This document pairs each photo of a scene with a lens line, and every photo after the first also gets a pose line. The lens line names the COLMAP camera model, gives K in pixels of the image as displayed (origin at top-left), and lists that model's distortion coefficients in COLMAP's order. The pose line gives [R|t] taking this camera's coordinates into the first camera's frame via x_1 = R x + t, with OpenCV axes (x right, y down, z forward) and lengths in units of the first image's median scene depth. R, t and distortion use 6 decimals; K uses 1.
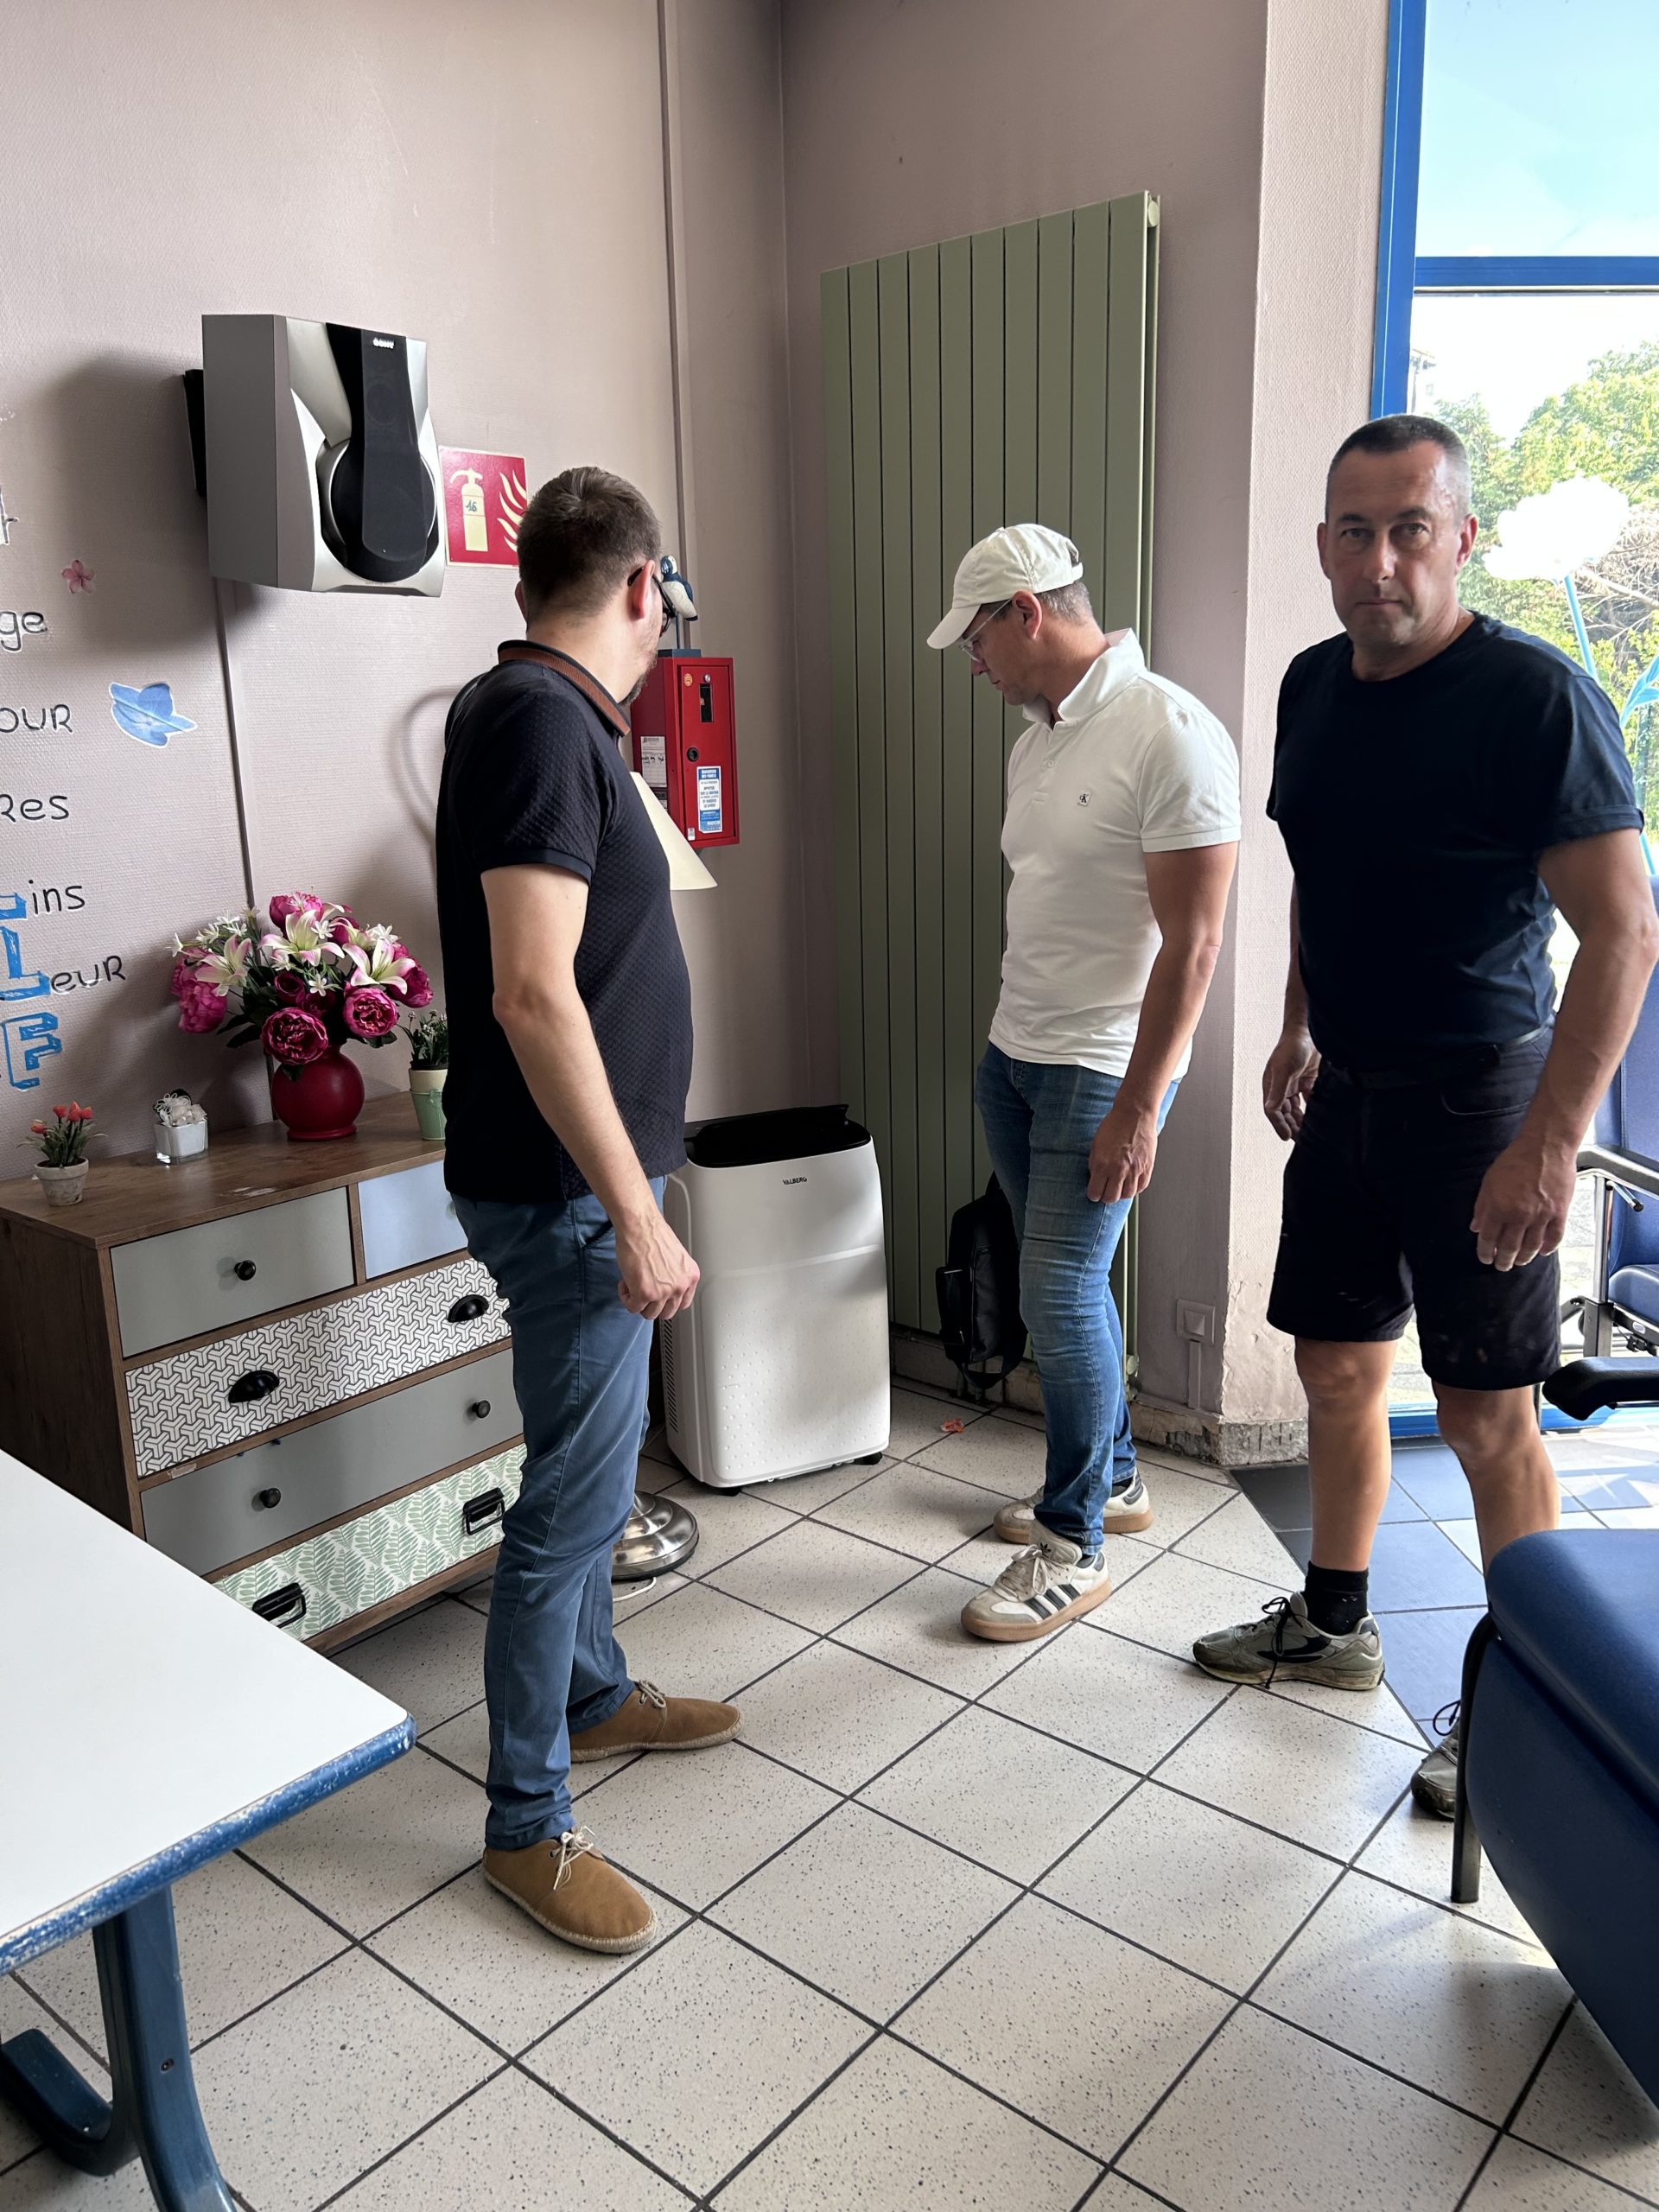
lens RADIAL K [[1661.2, 0, 829.5], [0, 1661.2, 1106.0], [0, 0, 1]] dist [0.005707, -0.042174]
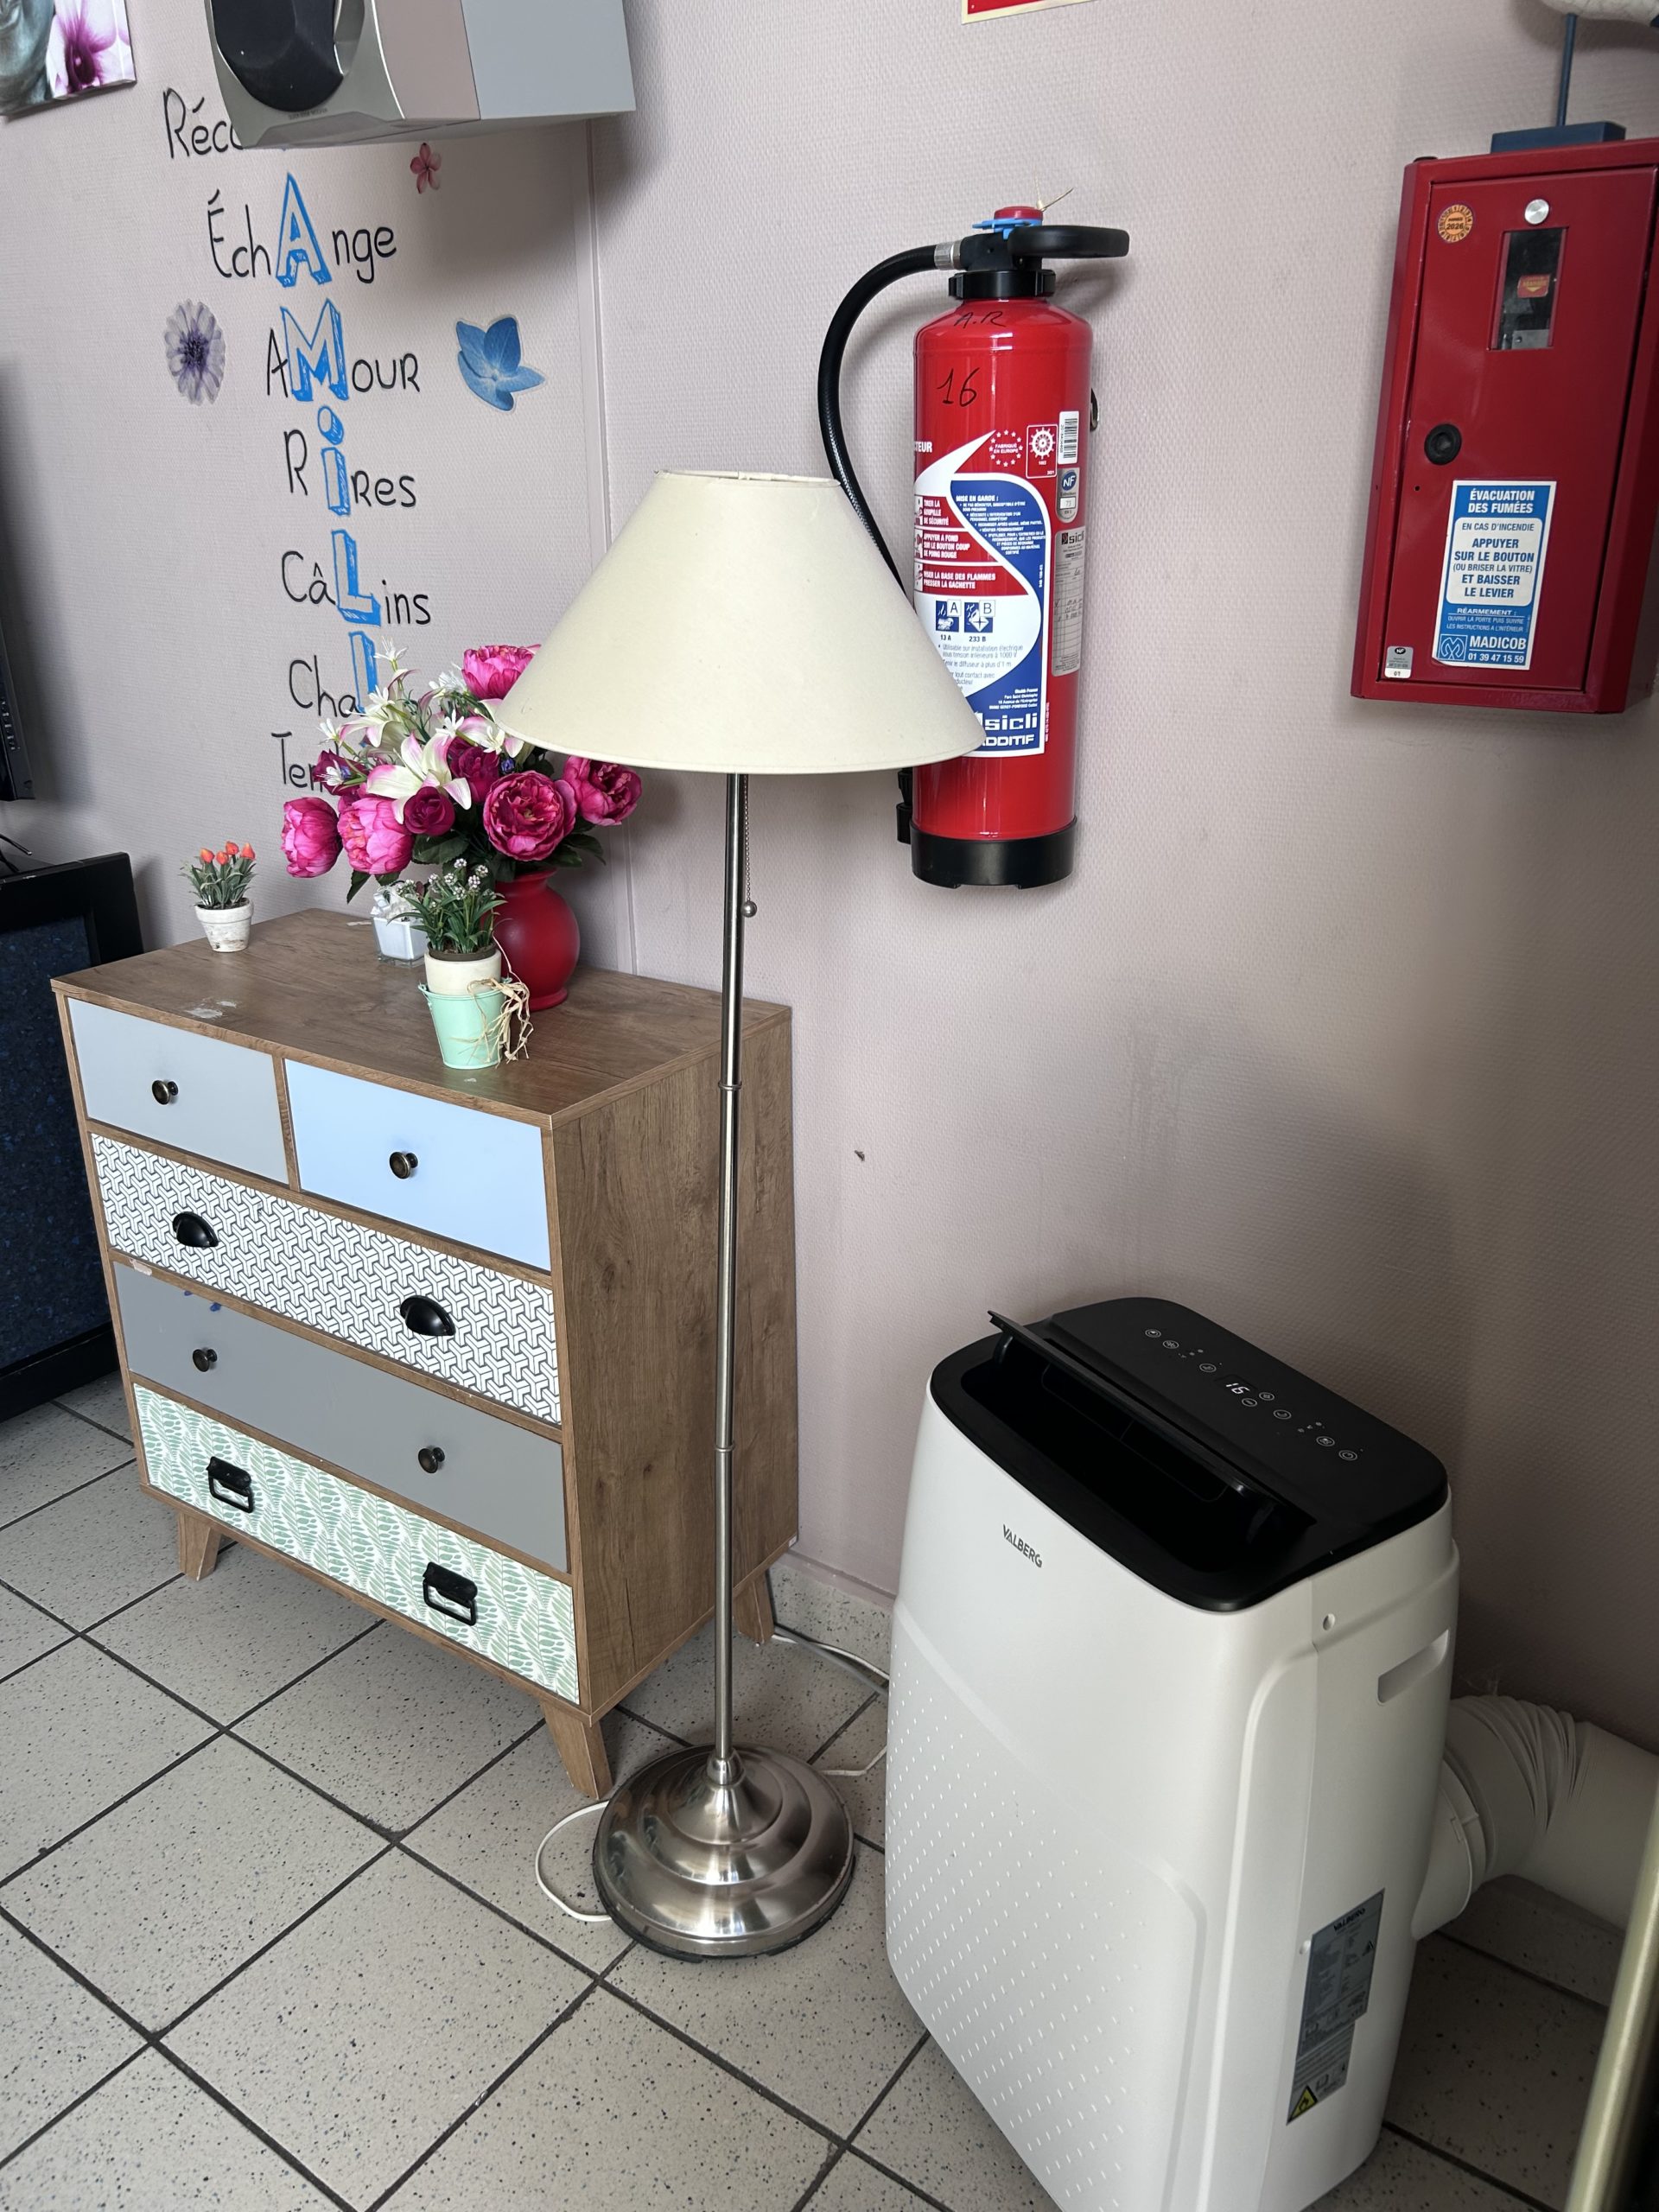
lens RADIAL K [[1661.2, 0, 829.5], [0, 1661.2, 1106.0], [0, 0, 1]] dist [0.005707, -0.042174]
pose [[0.077355, 0.379238, -0.922060, 0.398202], [-0.222039, 0.908158, 0.354892, -0.239654], [0.971964, 0.177281, 0.154456, 1.125196]]
